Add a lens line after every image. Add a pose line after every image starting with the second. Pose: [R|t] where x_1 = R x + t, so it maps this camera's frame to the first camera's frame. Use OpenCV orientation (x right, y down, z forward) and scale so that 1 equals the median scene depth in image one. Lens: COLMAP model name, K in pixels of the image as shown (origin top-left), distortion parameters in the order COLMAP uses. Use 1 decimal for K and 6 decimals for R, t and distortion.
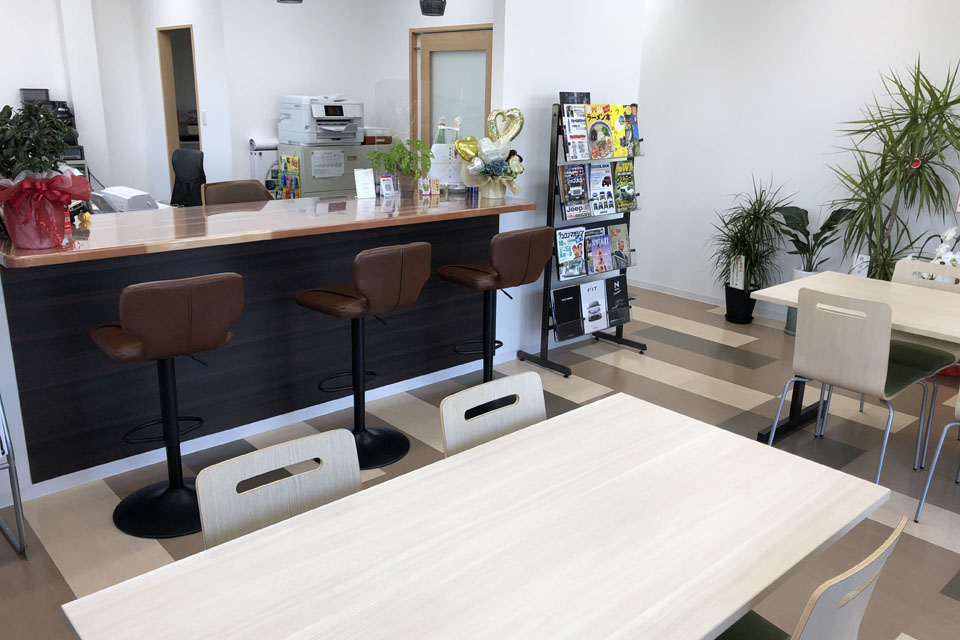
lens RADIAL K [[772.3, 0, 481.7], [0, 772.3, 320.7], [0, 0, 1]] dist [0.042212, -0.000762]
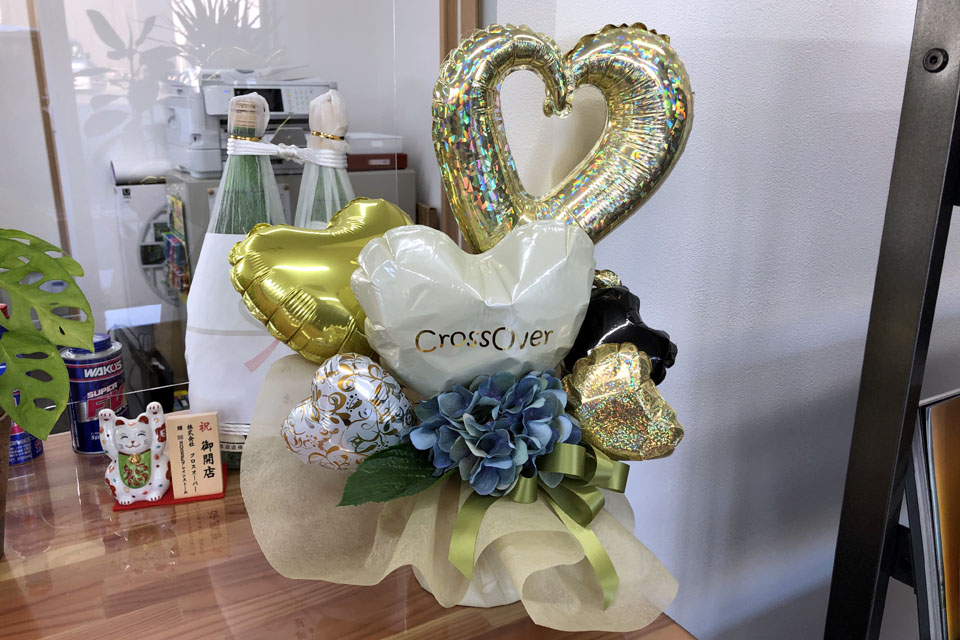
lens RADIAL K [[772.3, 0, 476.3], [0, 772.3, 318.5], [0, 0, 1]] dist [0.042212, -0.000762]
pose [[0.978750, 0.039677, -0.201184, 0.045248], [-0.040675, 0.999172, -0.000829, -0.213505], [0.200984, 0.008994, 0.979553, 0.838977]]
